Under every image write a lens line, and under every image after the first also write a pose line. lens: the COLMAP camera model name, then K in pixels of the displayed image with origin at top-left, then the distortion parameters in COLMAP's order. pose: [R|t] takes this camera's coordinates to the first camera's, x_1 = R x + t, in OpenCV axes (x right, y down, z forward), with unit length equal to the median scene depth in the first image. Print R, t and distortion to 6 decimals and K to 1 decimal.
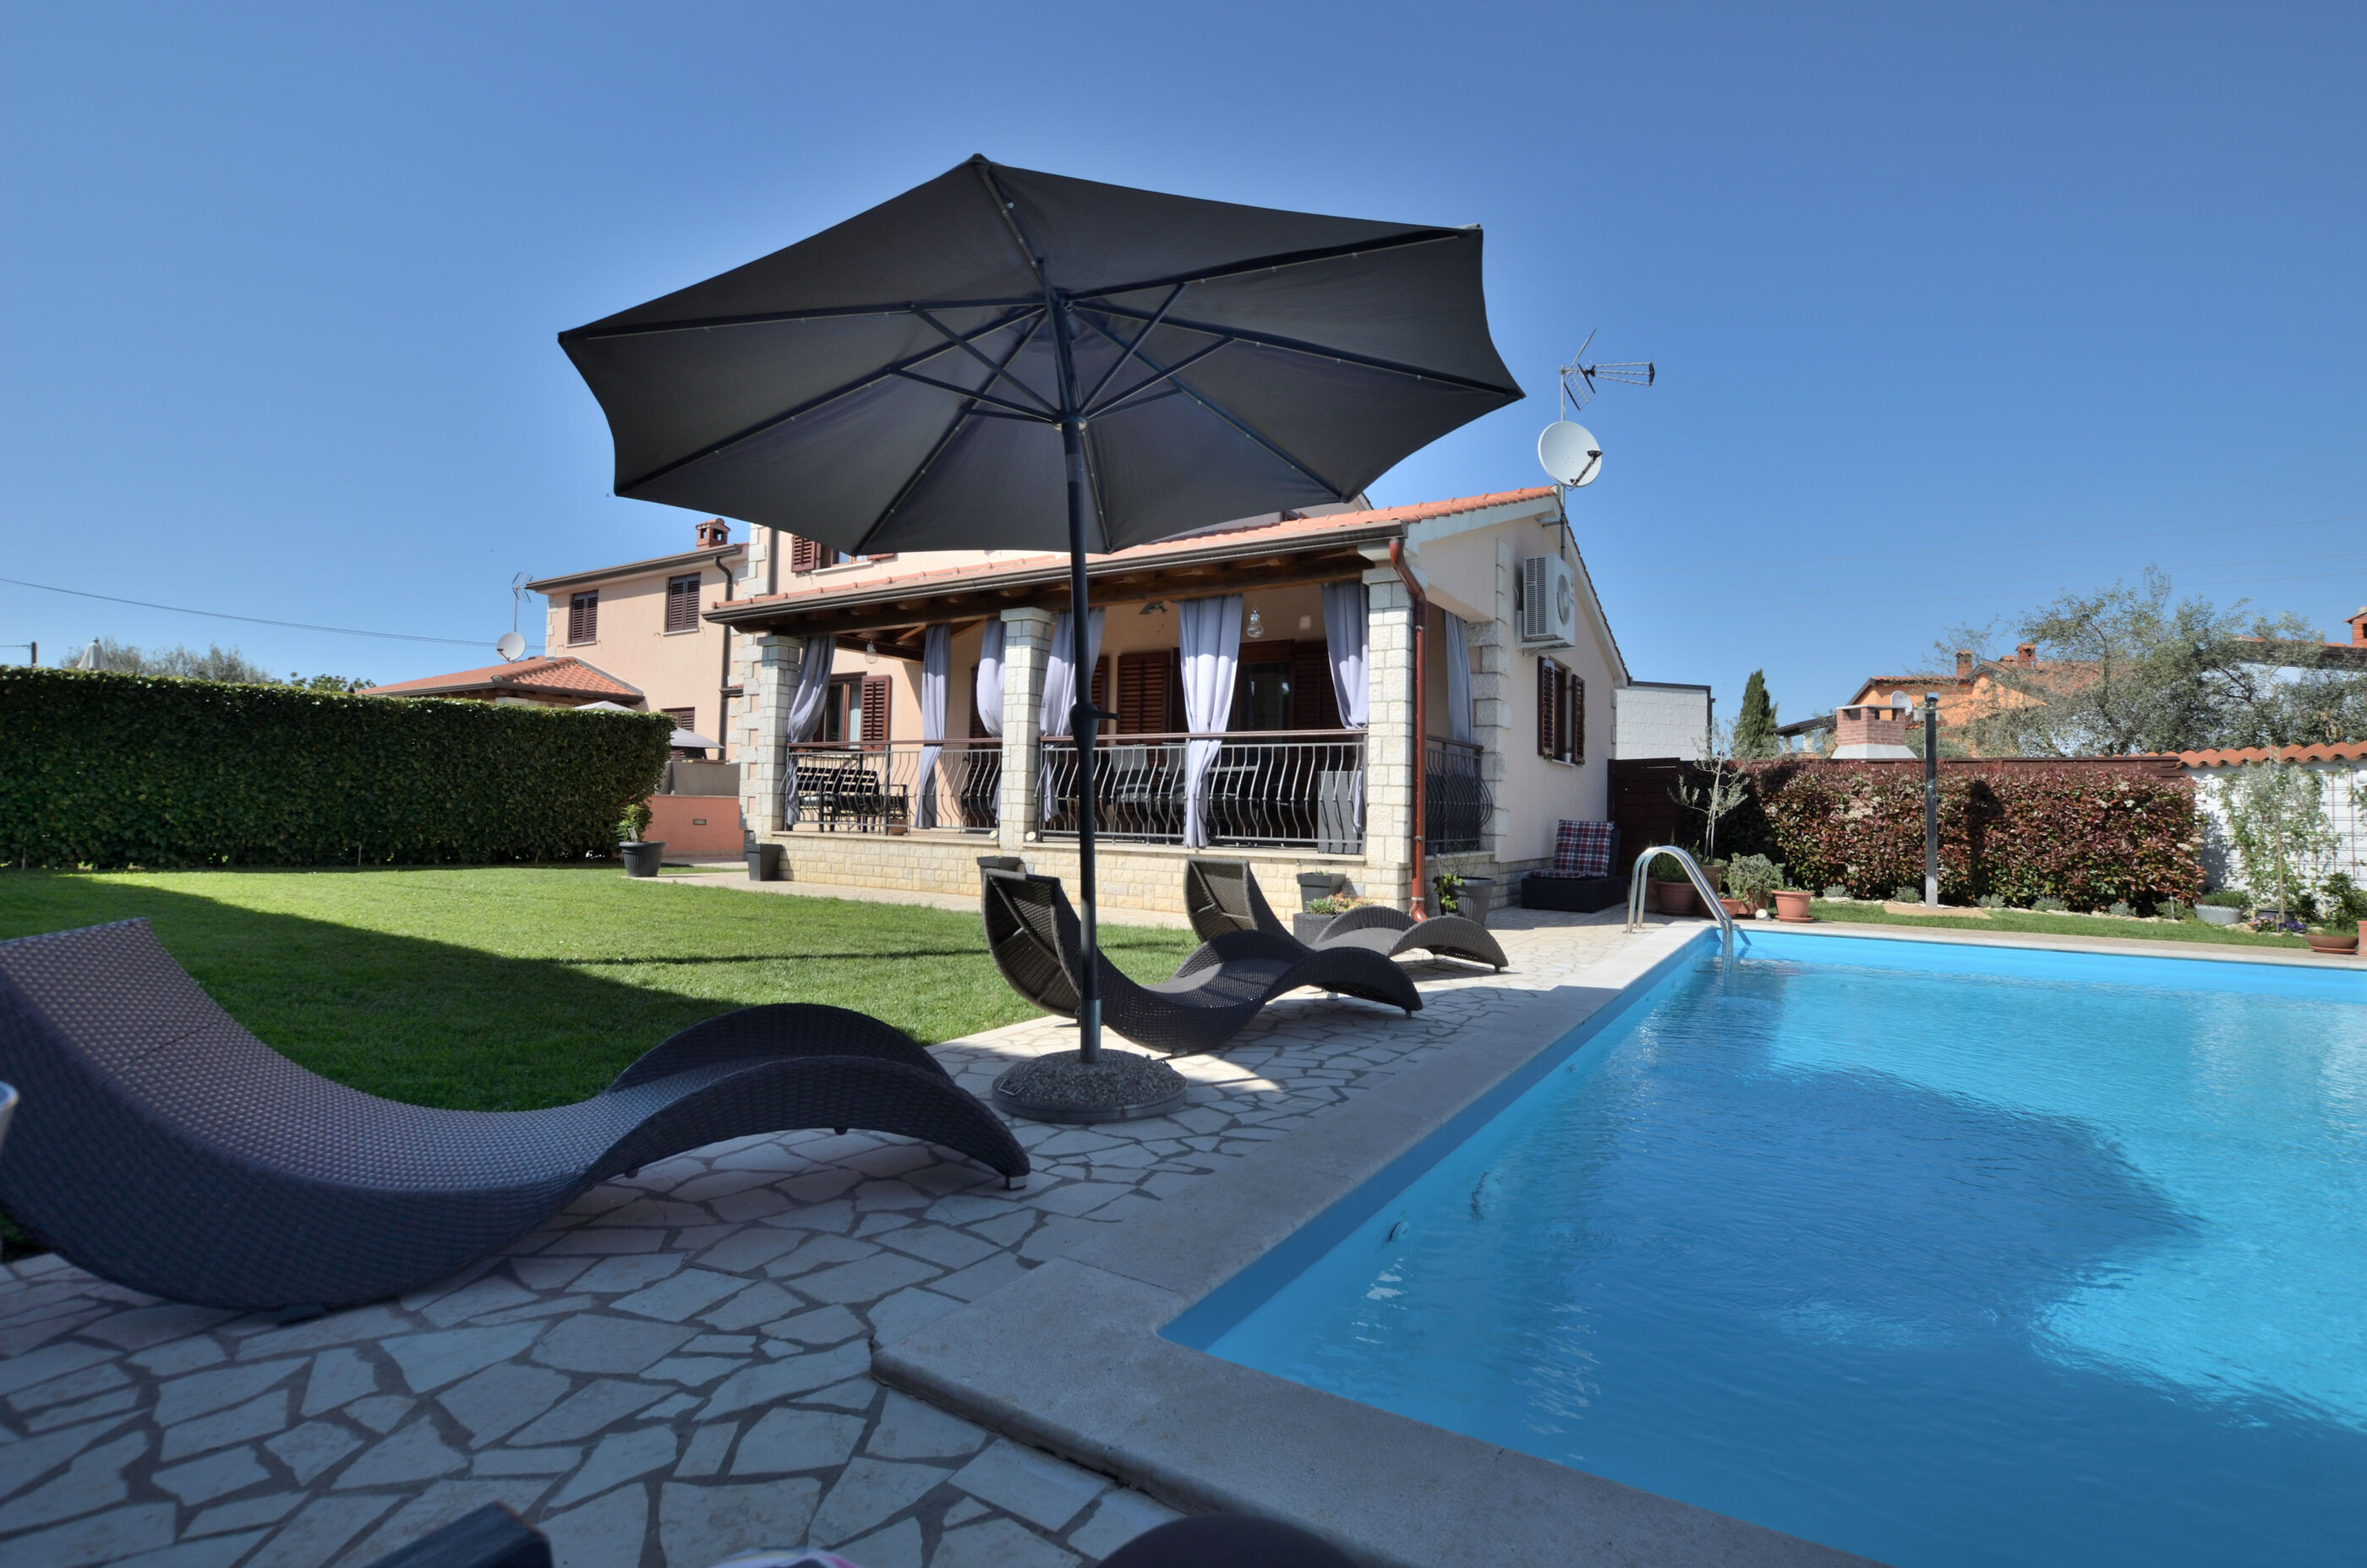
lens RADIAL K [[1040.6, 0, 1171.3], [0, 1040.6, 782.7], [0, 0, 1]] dist [-0.031026, 0.004651]
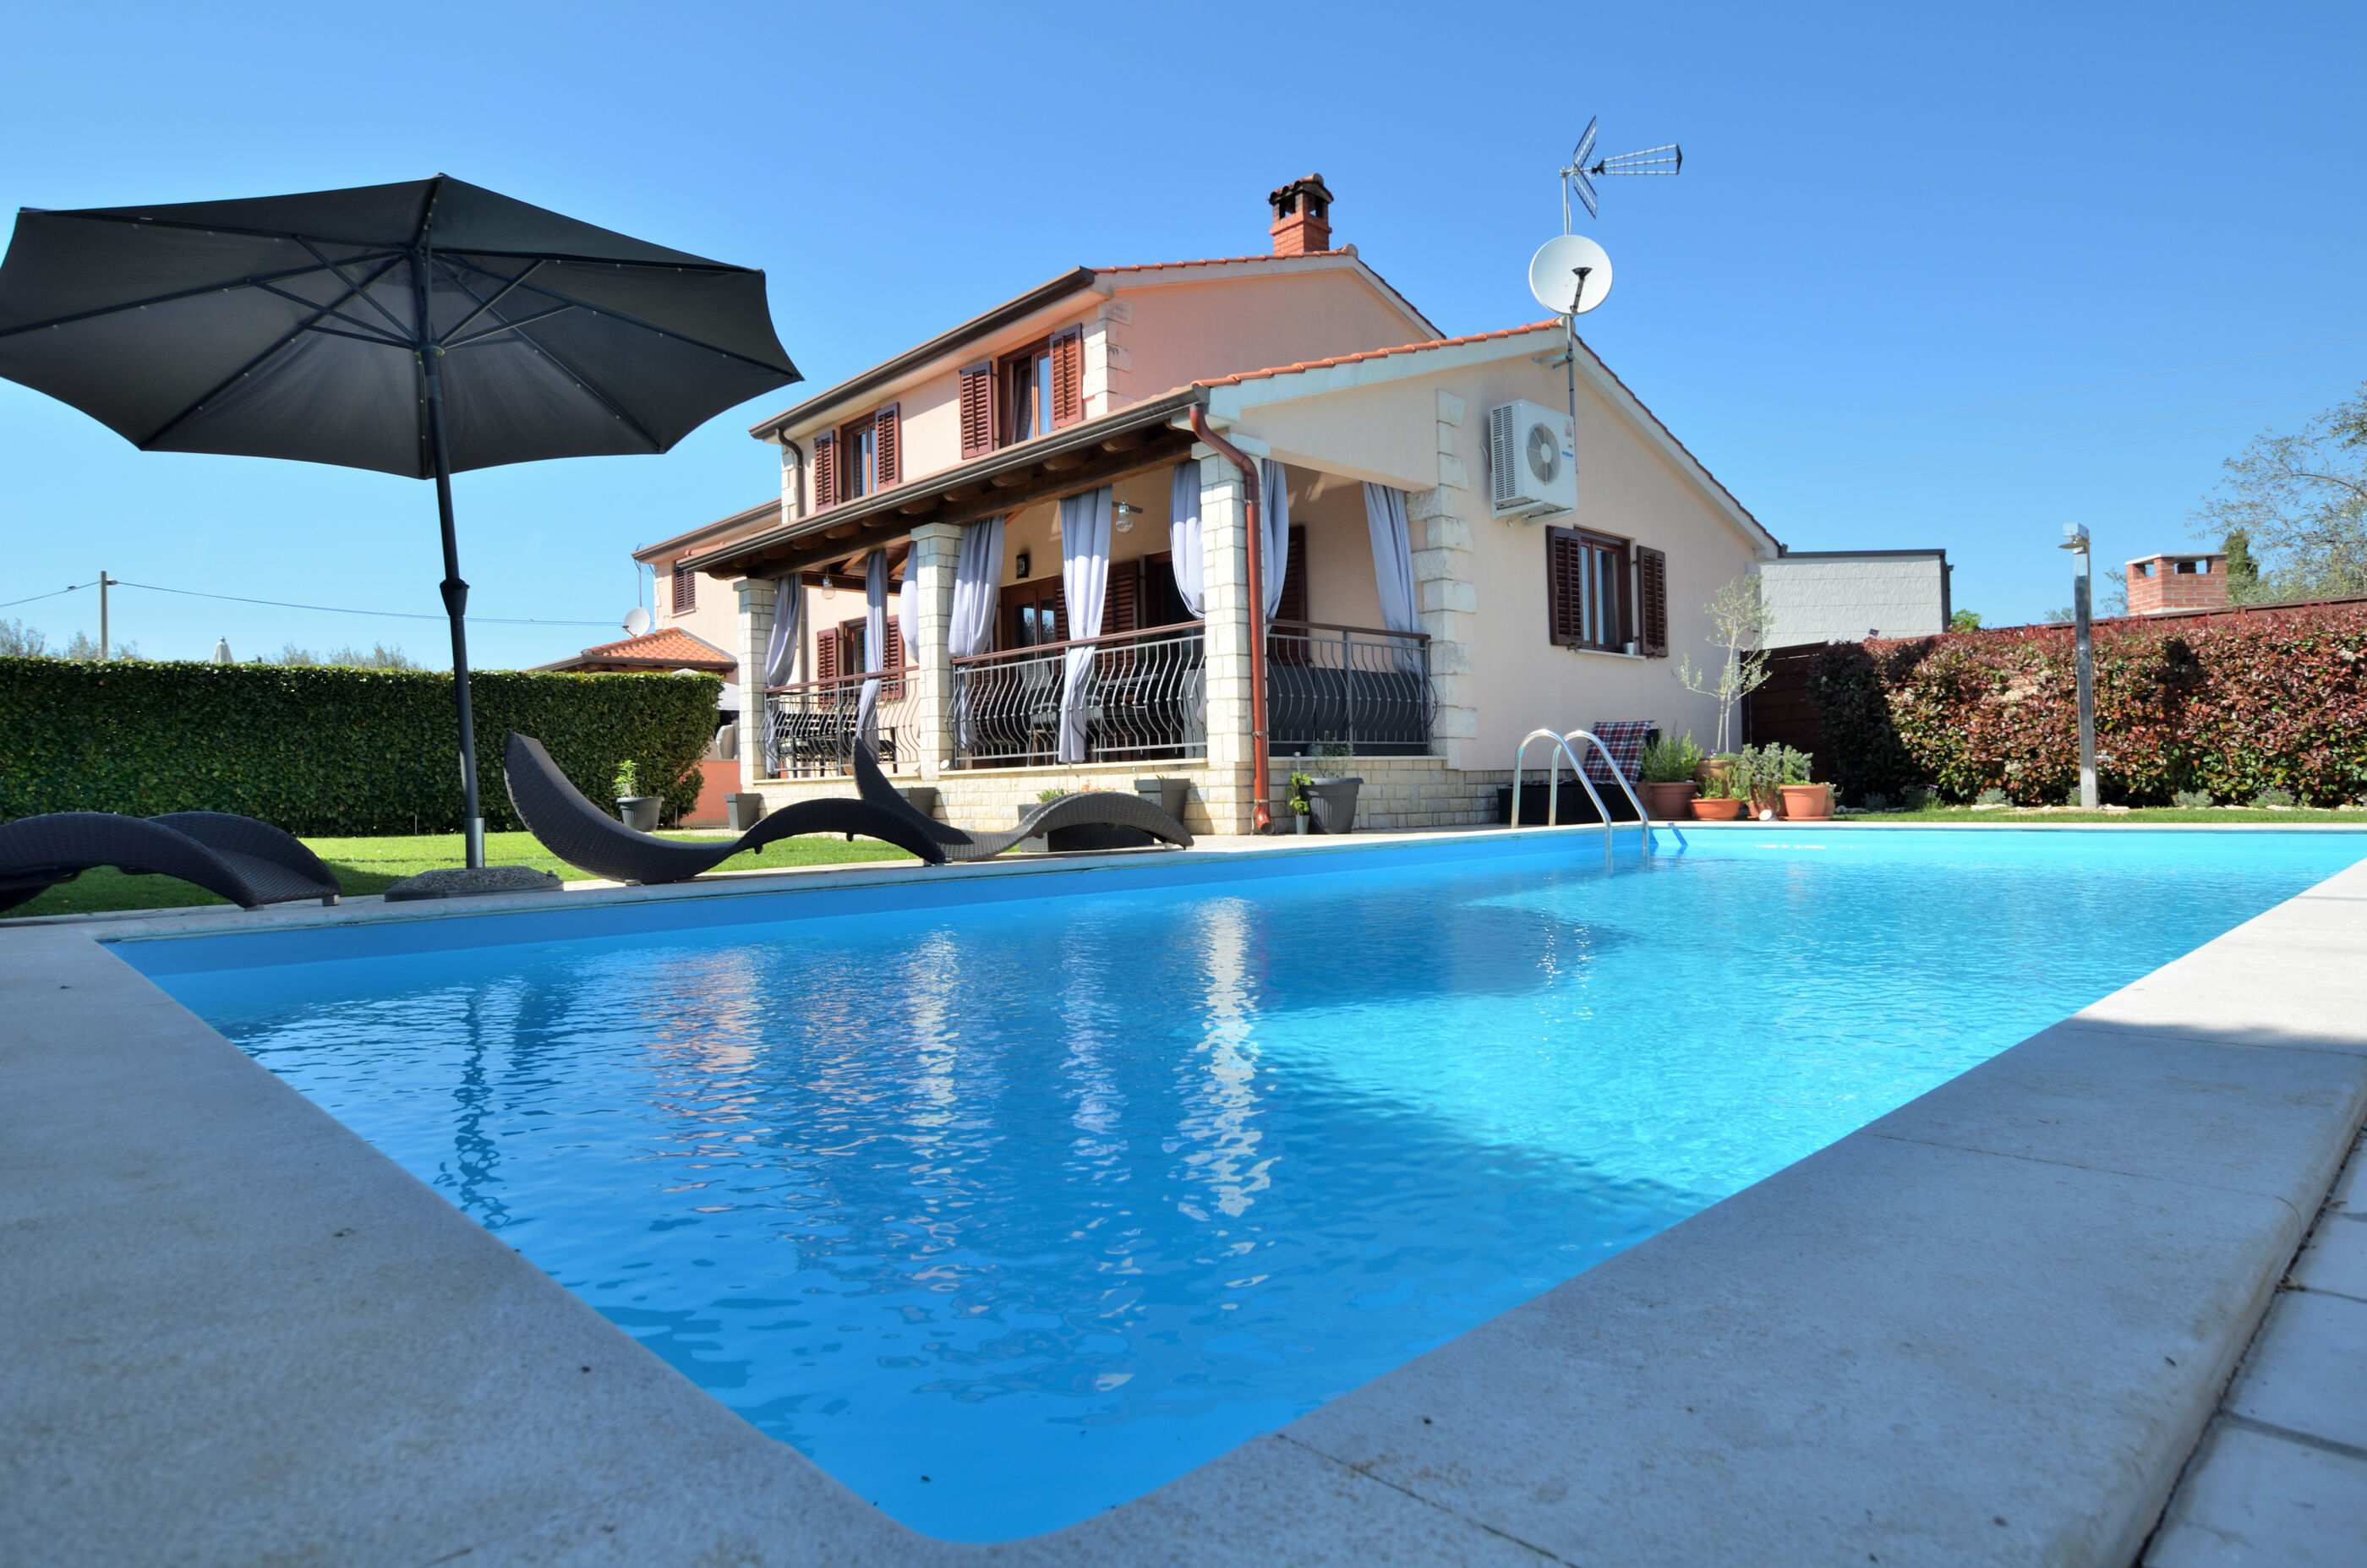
lens RADIAL K [[1258.3, 0, 1176.6], [0, 1258.3, 794.5], [0, 0, 1]] dist [-0.006087, -0.002515]
pose [[0.969637, -0.042189, -0.240882, 0.304026], [0.049988, 0.998402, 0.026354, 0.051898], [0.239386, -0.037595, 0.970196, -0.058715]]
